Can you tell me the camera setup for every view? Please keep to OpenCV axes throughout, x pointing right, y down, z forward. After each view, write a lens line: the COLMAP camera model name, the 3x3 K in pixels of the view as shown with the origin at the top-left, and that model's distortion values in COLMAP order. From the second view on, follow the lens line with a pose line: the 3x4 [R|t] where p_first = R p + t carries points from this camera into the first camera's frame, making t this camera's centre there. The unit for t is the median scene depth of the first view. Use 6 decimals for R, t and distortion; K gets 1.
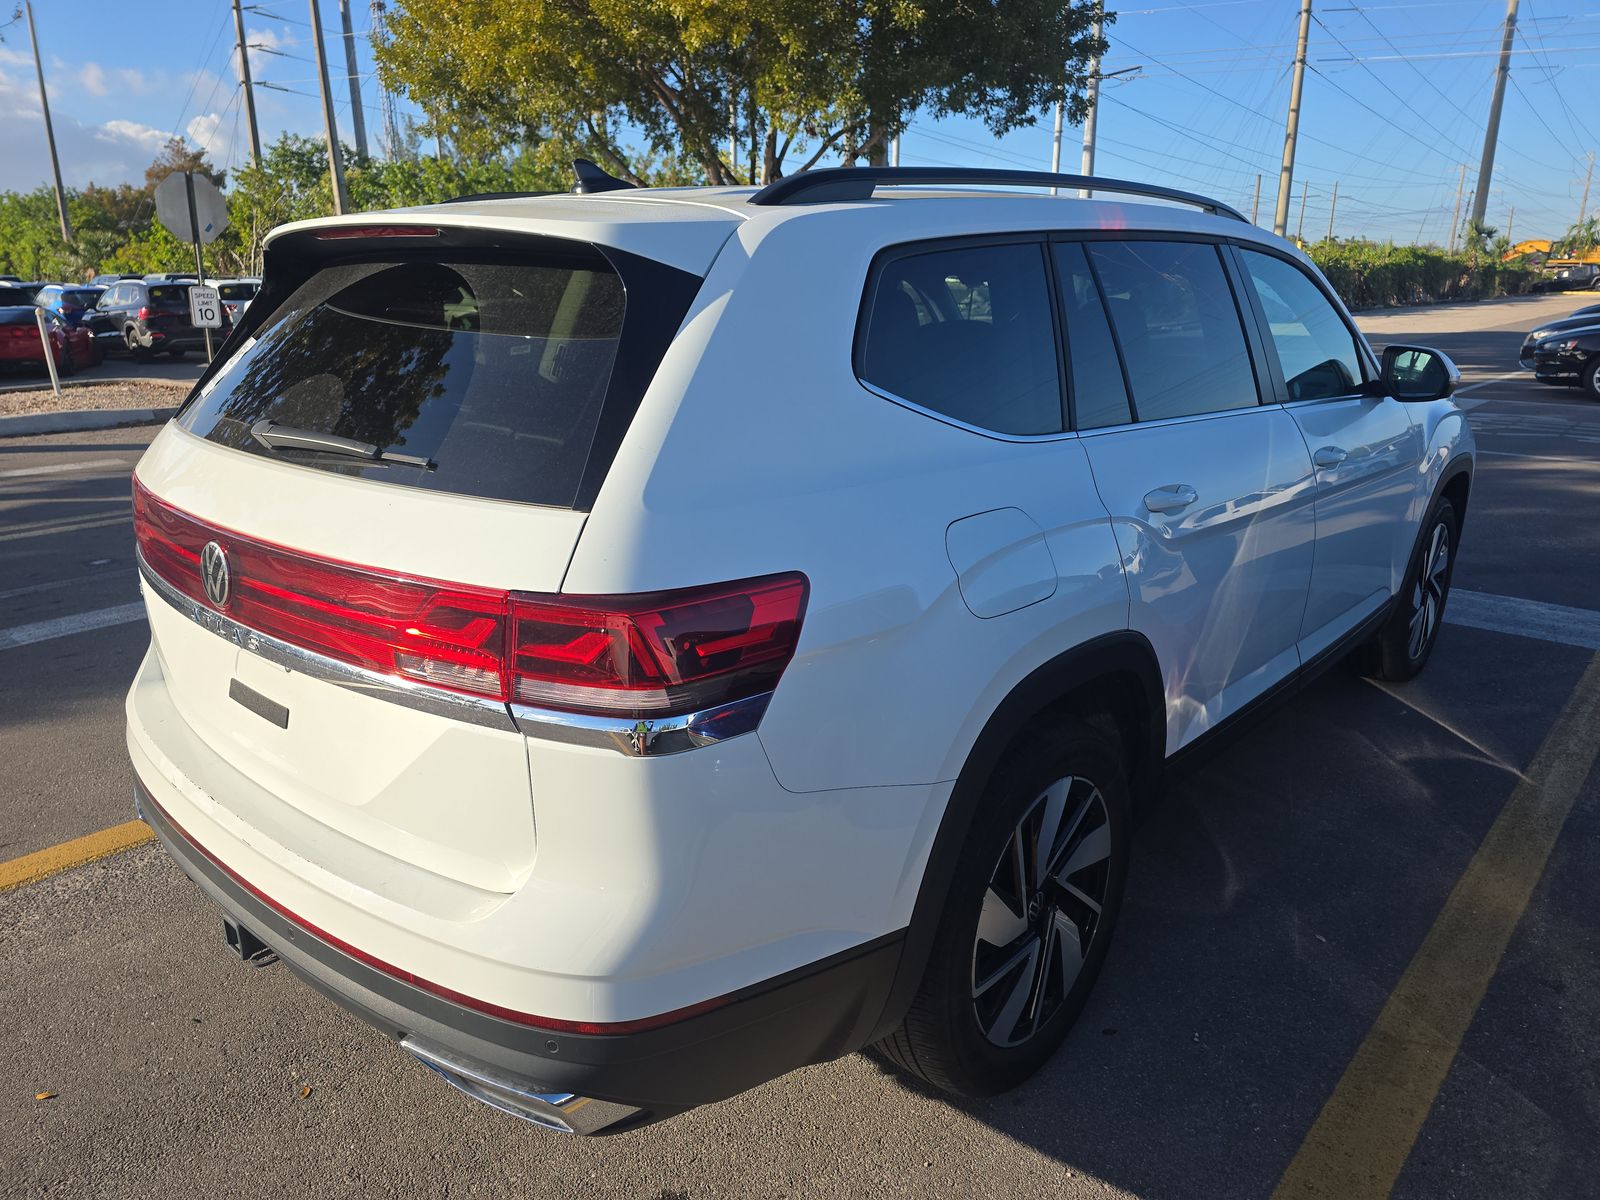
lens RADIAL K [[1089.9, 0, 809.1], [0, 1089.9, 595.3], [0, 0, 1]] dist [0.049243, -0.058298]
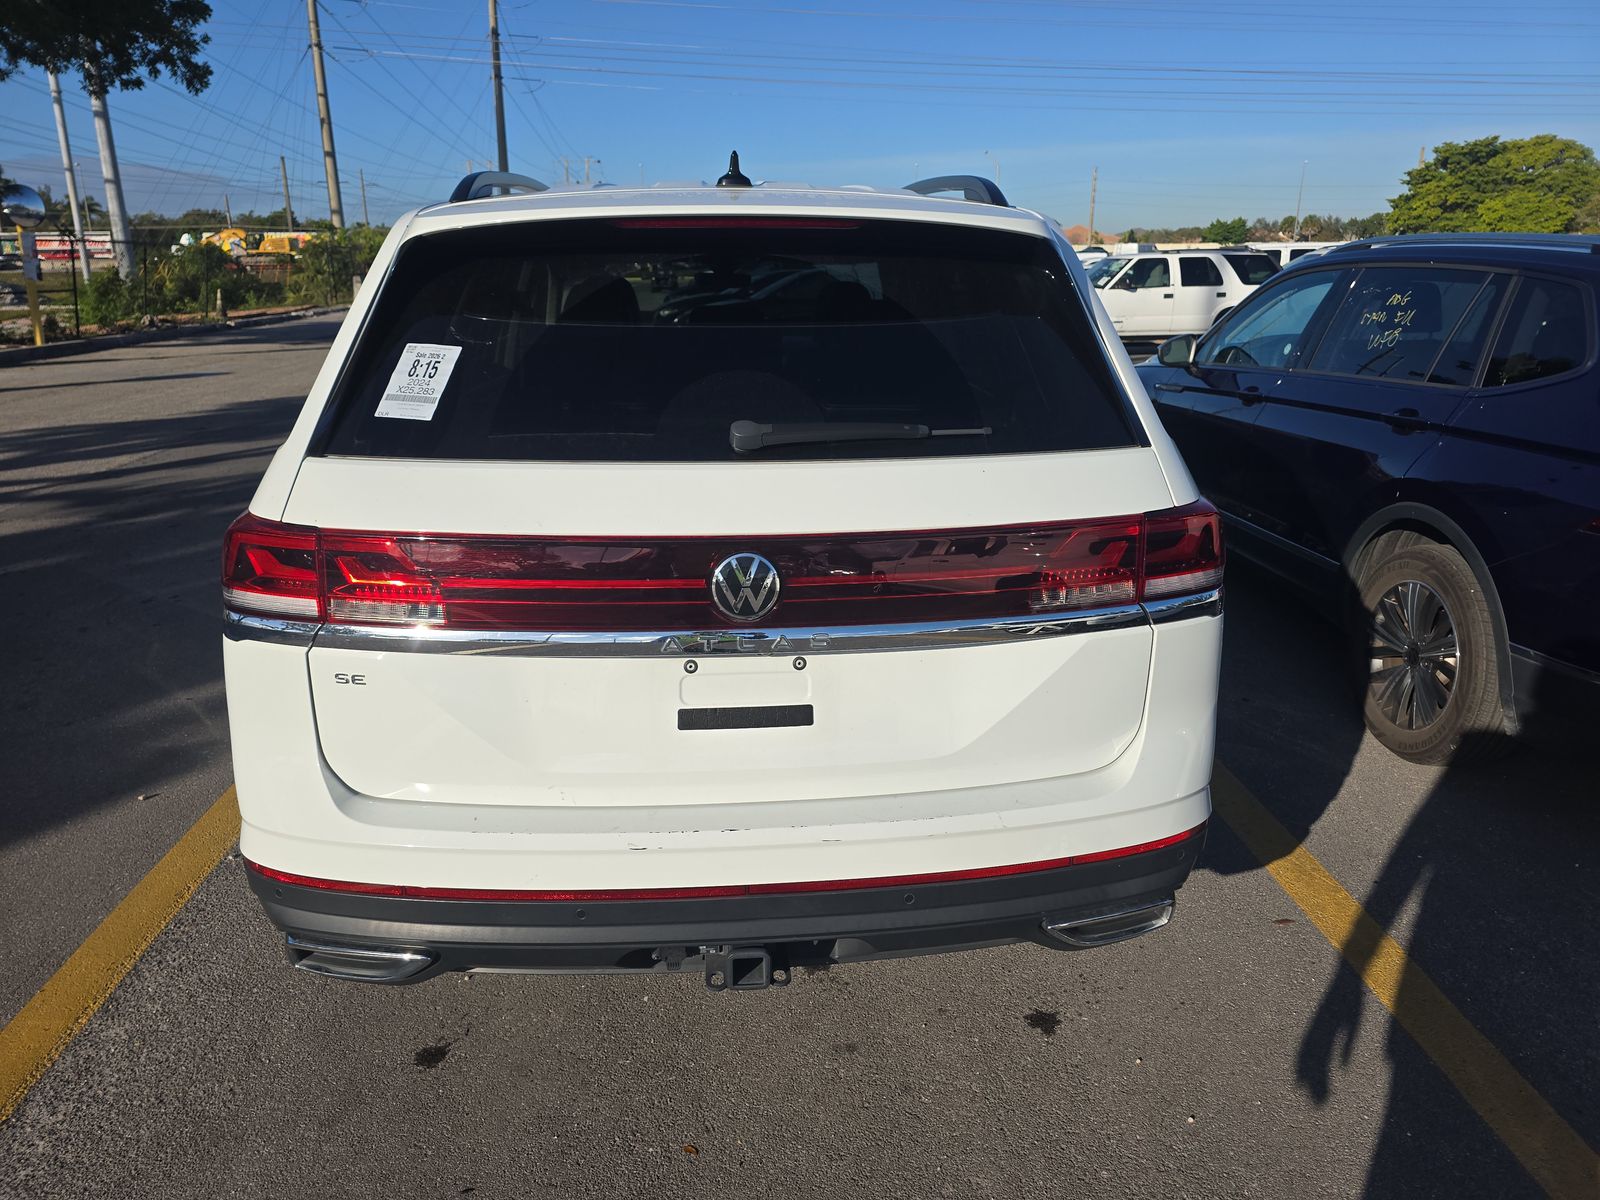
lens RADIAL K [[1089.9, 0, 809.1], [0, 1089.9, 595.3], [0, 0, 1]] dist [0.049243, -0.058298]
pose [[0.685689, -0.209153, 0.697198, -0.127289], [0.200328, 0.975064, 0.095489, -0.009762], [-0.699785, 0.074193, 0.710490, 0.032080]]
